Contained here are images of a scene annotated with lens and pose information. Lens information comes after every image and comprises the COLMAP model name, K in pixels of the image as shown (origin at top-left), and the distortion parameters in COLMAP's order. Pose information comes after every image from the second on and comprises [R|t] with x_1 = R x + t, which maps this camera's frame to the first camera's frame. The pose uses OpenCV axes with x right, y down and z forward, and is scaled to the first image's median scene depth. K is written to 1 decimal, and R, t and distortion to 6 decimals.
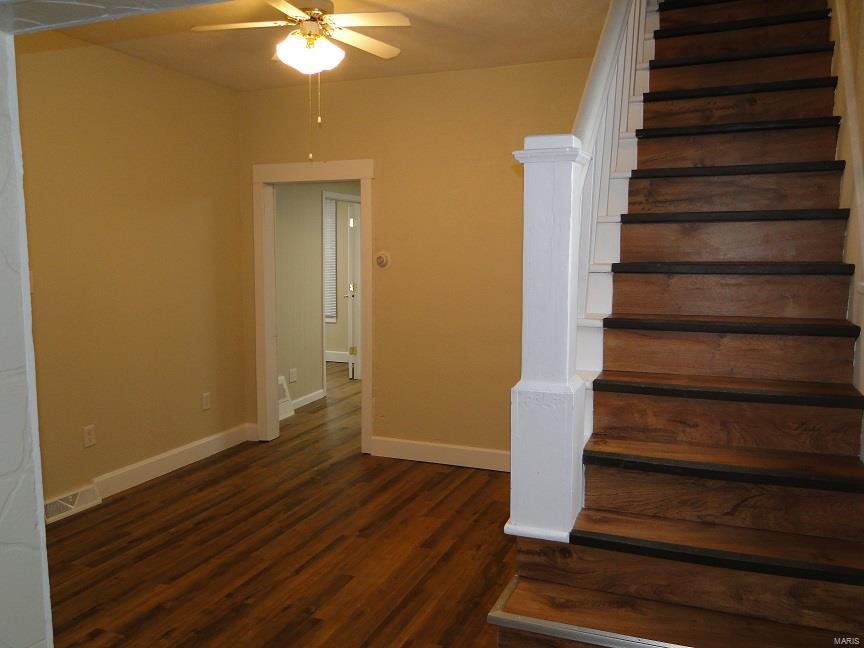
lens RADIAL K [[710.5, 0, 432.0], [0, 710.5, 324.0], [0, 0, 1]] dist [0.006946, -0.011271]
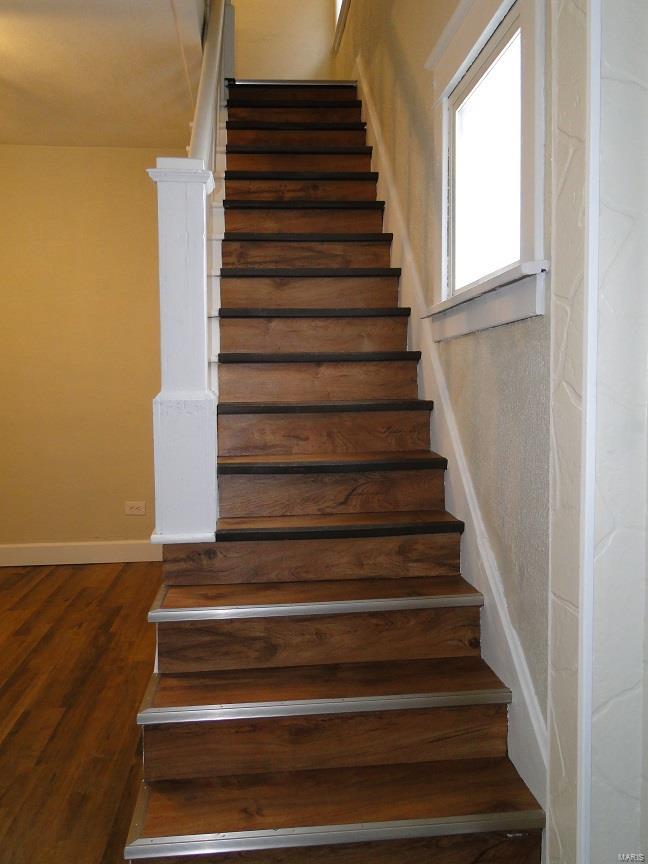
lens RADIAL K [[722.9, 0, 302.5], [0, 722.9, 429.7], [0, 0, 1]] dist [0.031658, -0.001995]
pose [[0.888777, -0.030919, 0.457295, -0.155640], [0.060616, 0.996888, -0.050407, 0.176785], [-0.454313, 0.072520, 0.887885, -0.024863]]
